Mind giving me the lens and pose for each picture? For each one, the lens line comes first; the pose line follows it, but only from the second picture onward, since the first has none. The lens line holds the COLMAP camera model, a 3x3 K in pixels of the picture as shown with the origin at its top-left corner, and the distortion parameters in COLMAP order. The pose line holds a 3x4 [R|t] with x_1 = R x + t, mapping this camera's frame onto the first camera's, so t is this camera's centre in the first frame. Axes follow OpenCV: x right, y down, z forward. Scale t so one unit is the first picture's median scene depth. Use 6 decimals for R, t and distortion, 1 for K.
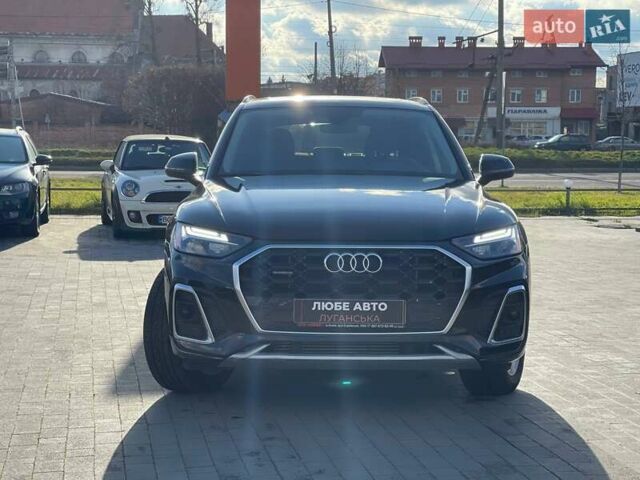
lens RADIAL K [[1179.1, 0, 320.9], [0, 1179.1, 241.3], [0, 0, 1]] dist [0.203591, 0.000000]
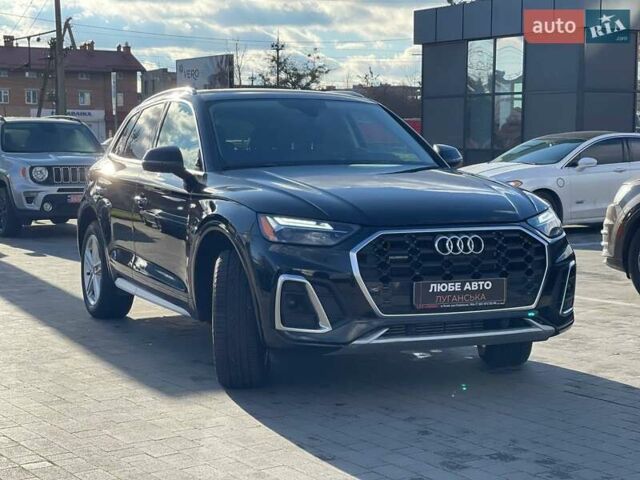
lens RADIAL K [[1179.1, 0, 317.9], [0, 1179.1, 240.8], [0, 0, 1]] dist [0.203591, 0.000000]
pose [[0.927043, -0.041733, 0.372627, -0.475461], [0.042796, 0.999069, 0.005422, 0.003567], [-0.372506, 0.010921, 0.927966, 0.075218]]
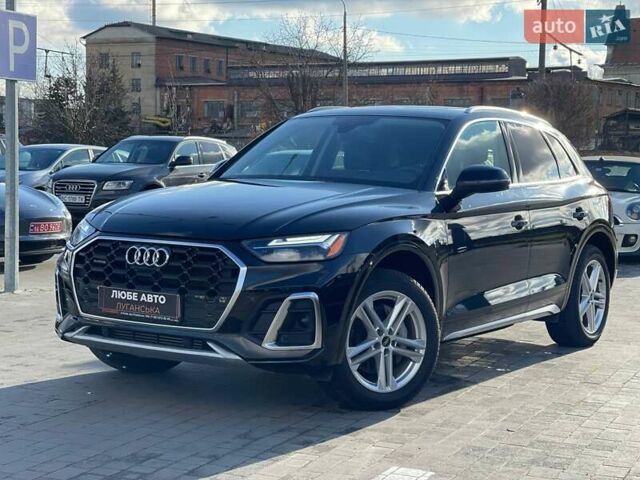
lens RADIAL K [[1179.1, 0, 319.9], [0, 1179.1, 238.0], [0, 0, 1]] dist [0.203591, 0.000000]
pose [[0.810193, 0.048420, -0.584159, 0.768676], [-0.064939, 0.997862, -0.007355, -0.000436], [0.582554, 0.043894, 0.811606, 0.225063]]
